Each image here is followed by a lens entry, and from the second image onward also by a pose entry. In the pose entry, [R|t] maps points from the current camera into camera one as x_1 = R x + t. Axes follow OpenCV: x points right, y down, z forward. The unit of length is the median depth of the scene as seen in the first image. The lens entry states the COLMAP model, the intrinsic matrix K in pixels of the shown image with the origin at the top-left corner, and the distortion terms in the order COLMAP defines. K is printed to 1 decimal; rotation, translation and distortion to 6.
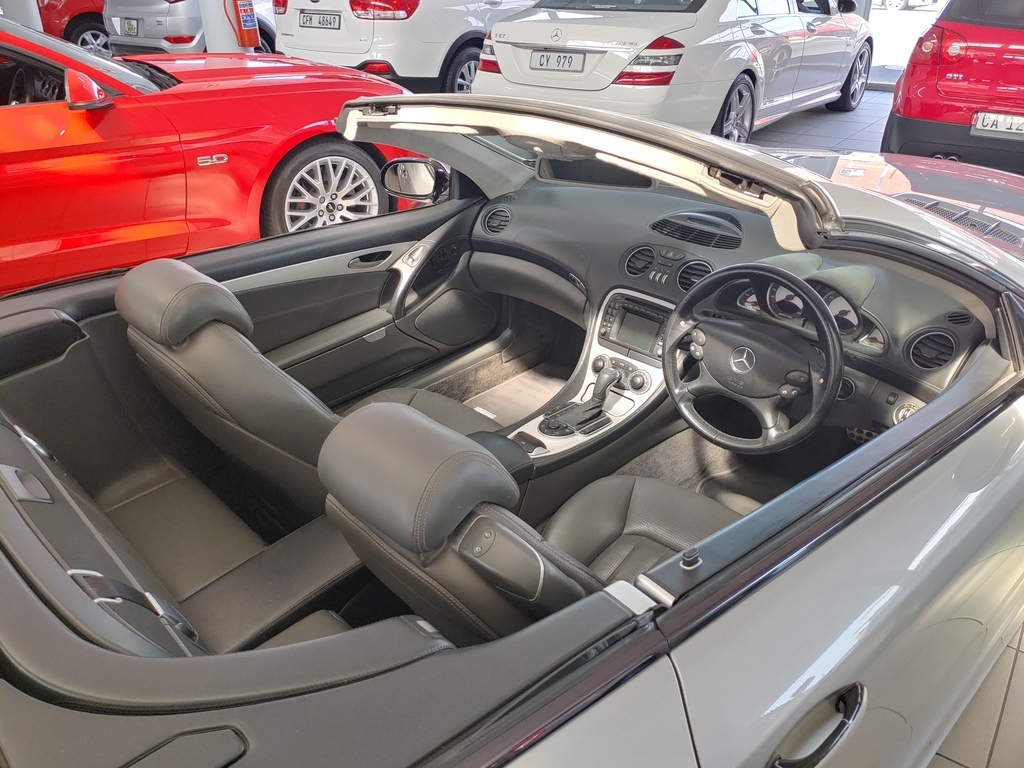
lens RADIAL K [[748.6, 0, 512.0], [0, 748.6, 384.0], [0, 0, 1]] dist [0.004141, 0.002048]
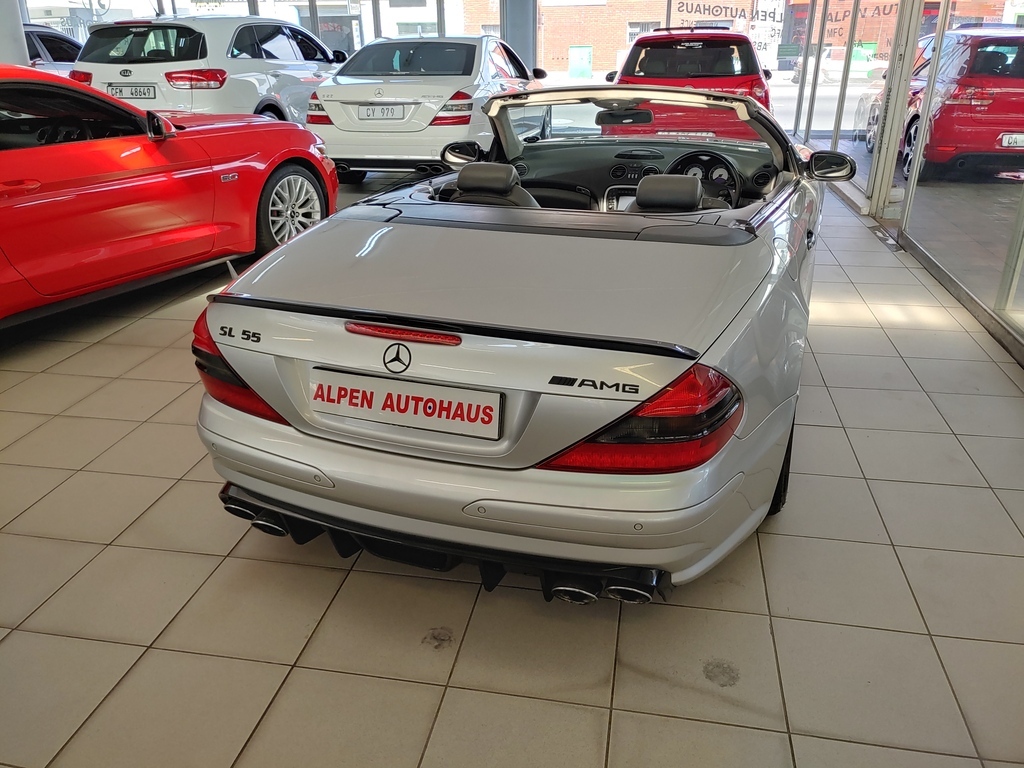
lens RADIAL K [[748.6, 0, 512.0], [0, 748.6, 384.0], [0, 0, 1]] dist [0.004141, 0.002048]
pose [[0.896384, -0.183432, 0.403546, -0.475575], [0.220774, 0.974163, -0.047592, 0.200935], [-0.384389, 0.131753, 0.913721, -0.311510]]
